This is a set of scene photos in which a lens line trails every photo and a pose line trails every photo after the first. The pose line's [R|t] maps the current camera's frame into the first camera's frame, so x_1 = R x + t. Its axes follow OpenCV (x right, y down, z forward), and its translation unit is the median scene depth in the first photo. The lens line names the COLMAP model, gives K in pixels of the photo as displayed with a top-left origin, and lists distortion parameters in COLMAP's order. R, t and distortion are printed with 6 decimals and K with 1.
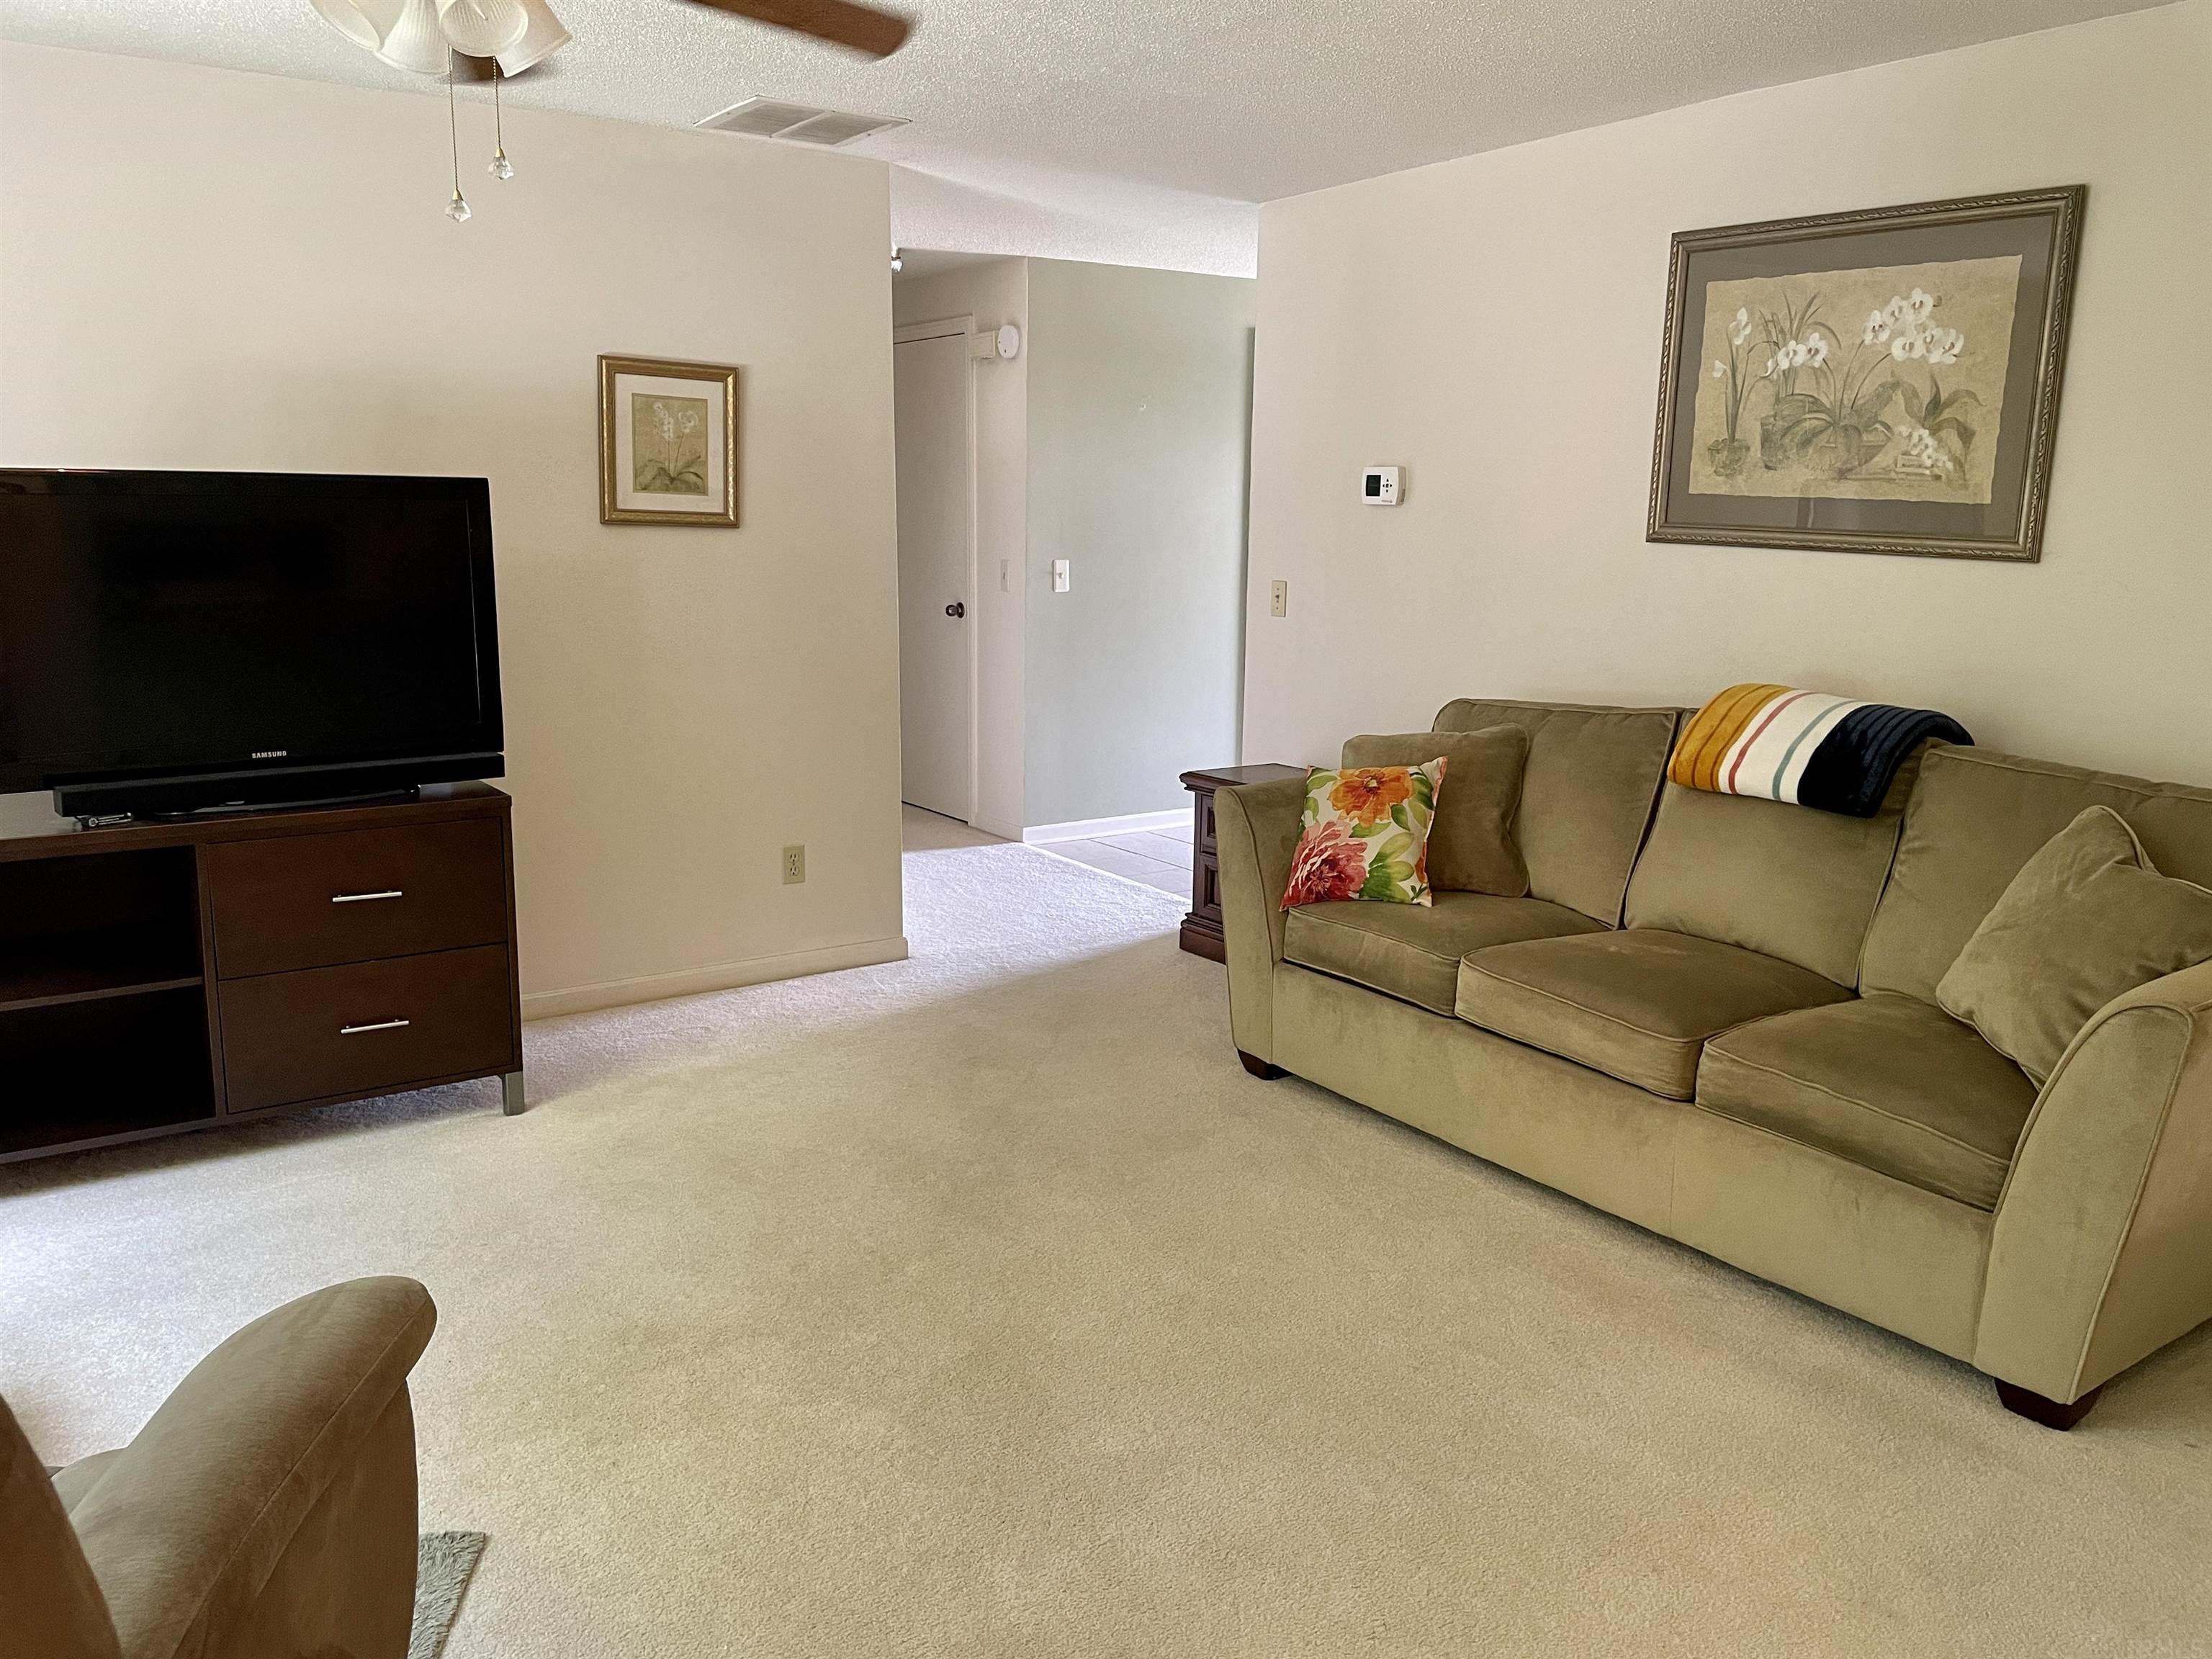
lens RADIAL K [[1672.6, 0, 1104.4], [0, 1672.6, 817.1], [0, 0, 1]] dist [0.096328, -0.126026]
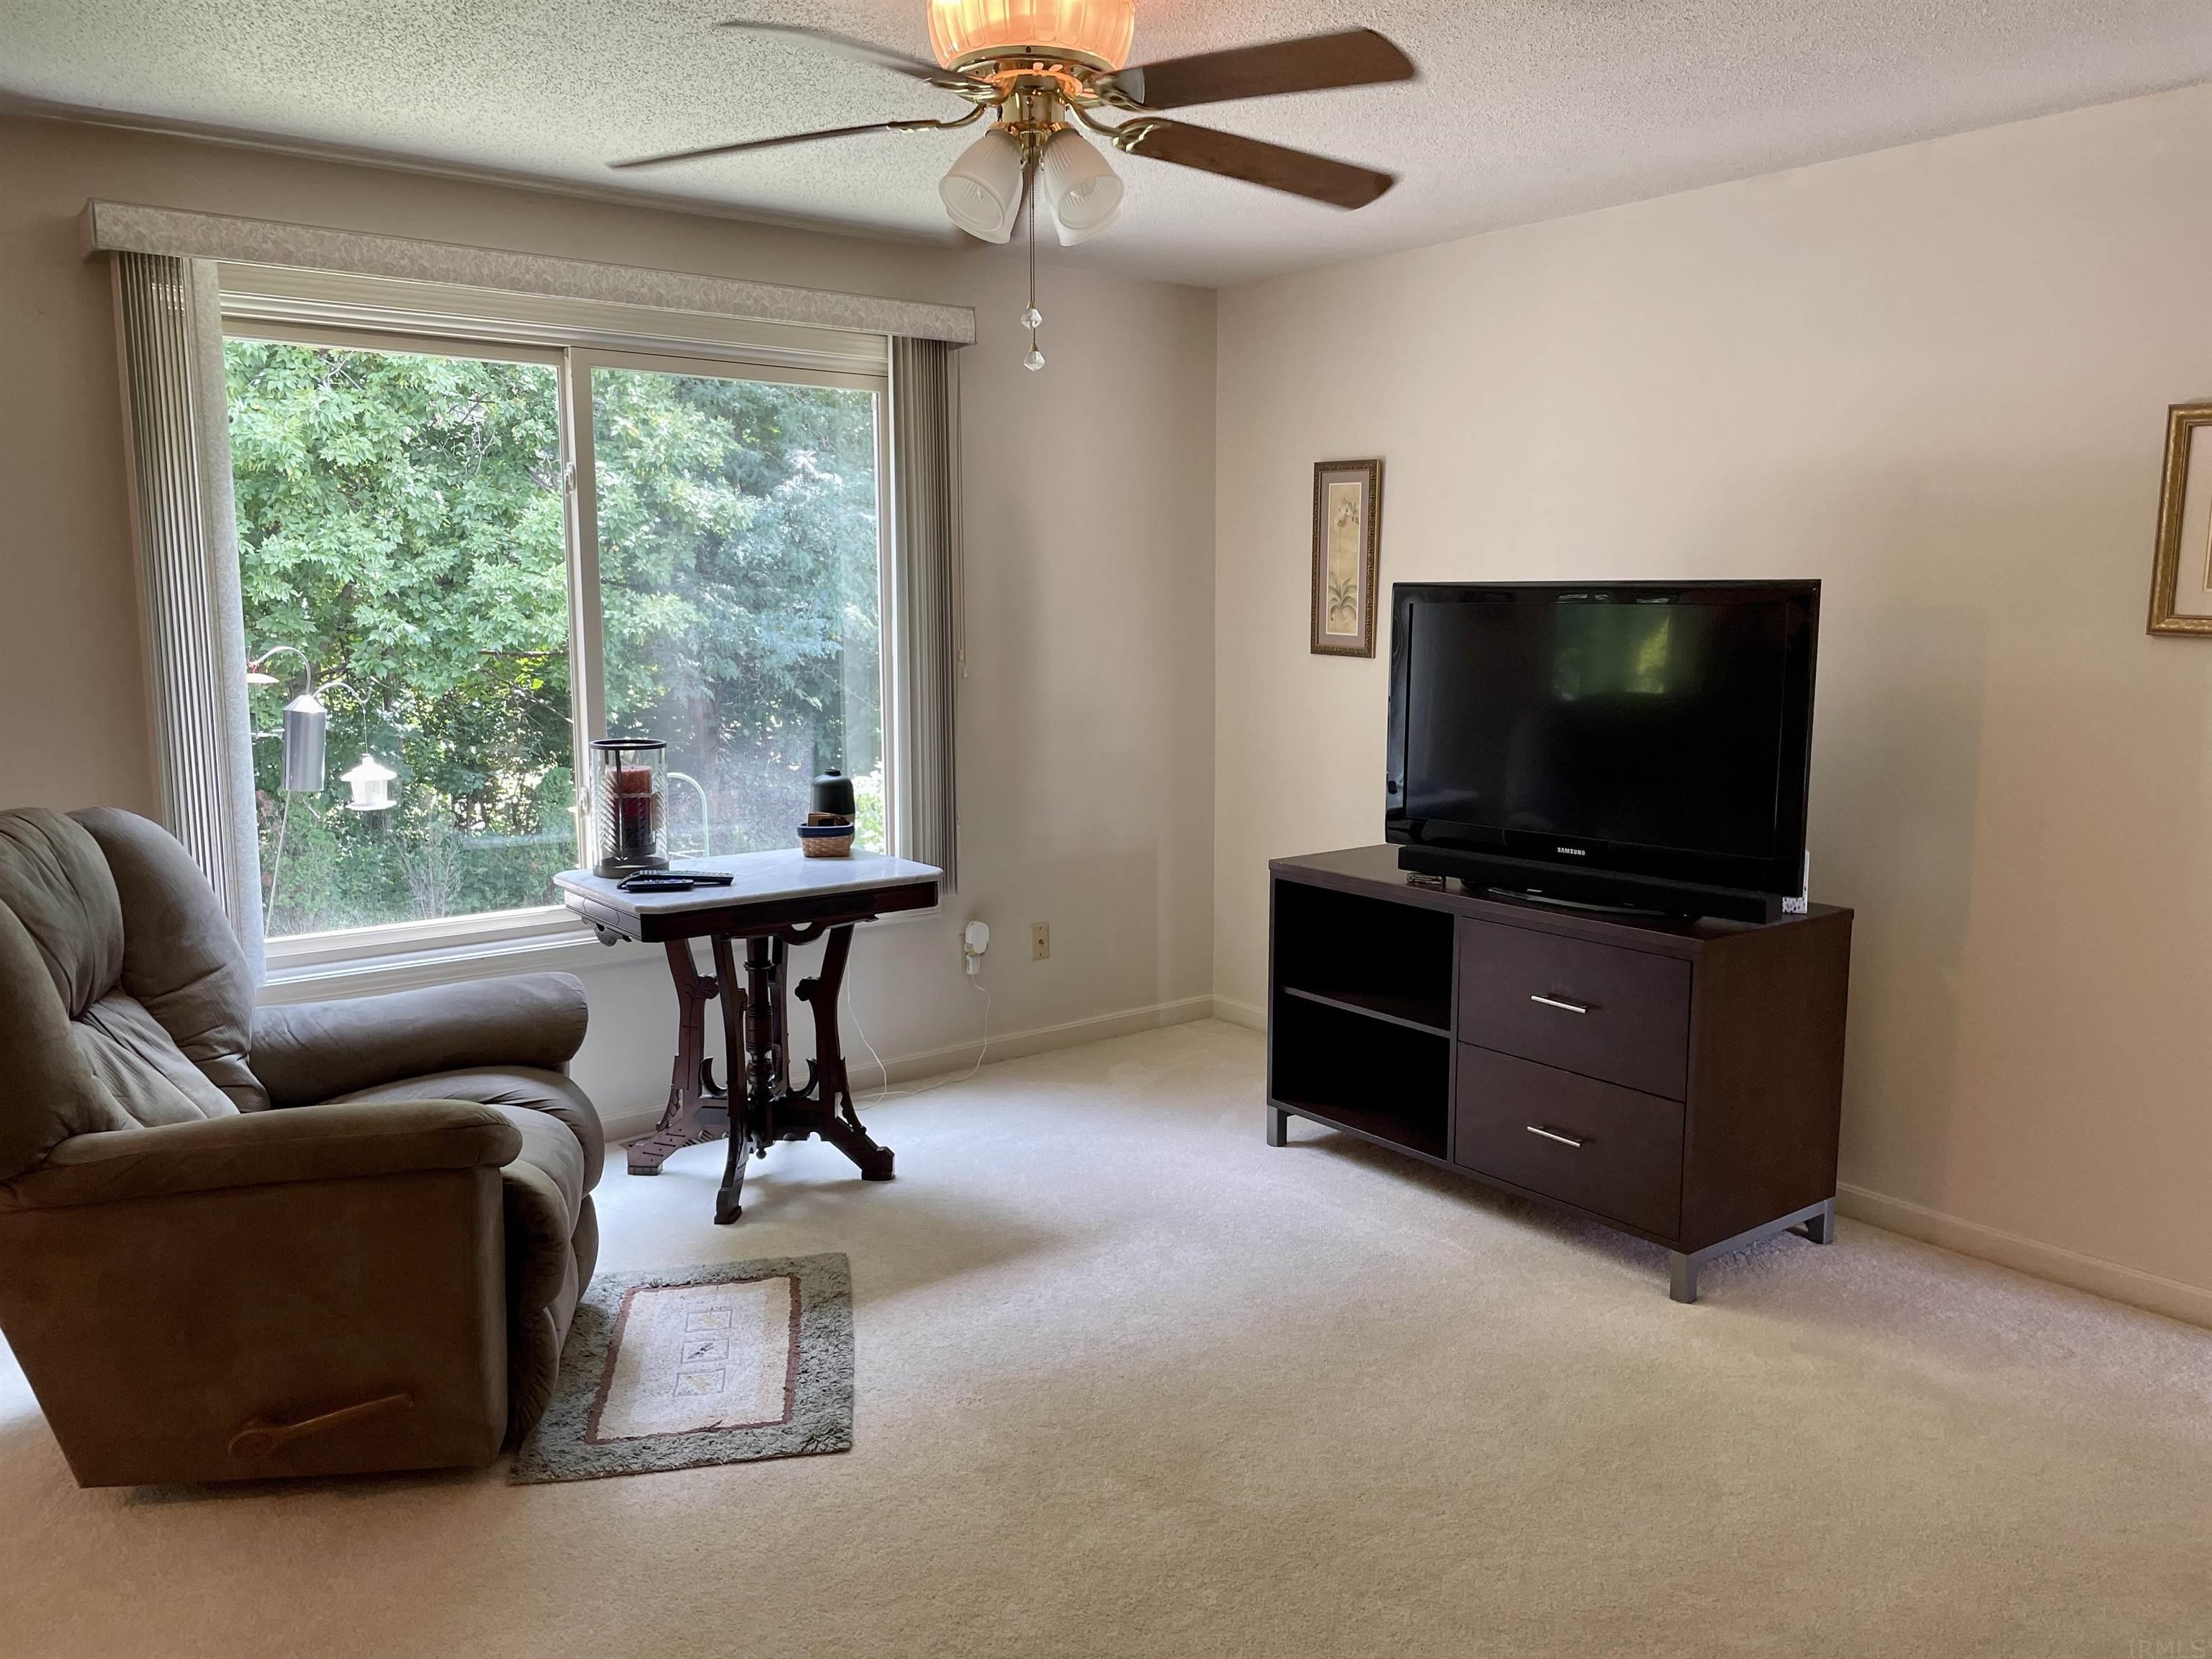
lens RADIAL K [[1672.6, 0, 1104.4], [0, 1672.6, 817.1], [0, 0, 1]] dist [0.096328, -0.126026]
pose [[0.068584, 0.126466, -0.989597, 0.468117], [-0.181966, 0.976879, 0.112230, -0.113343], [0.980910, 0.172376, 0.090010, 0.588124]]
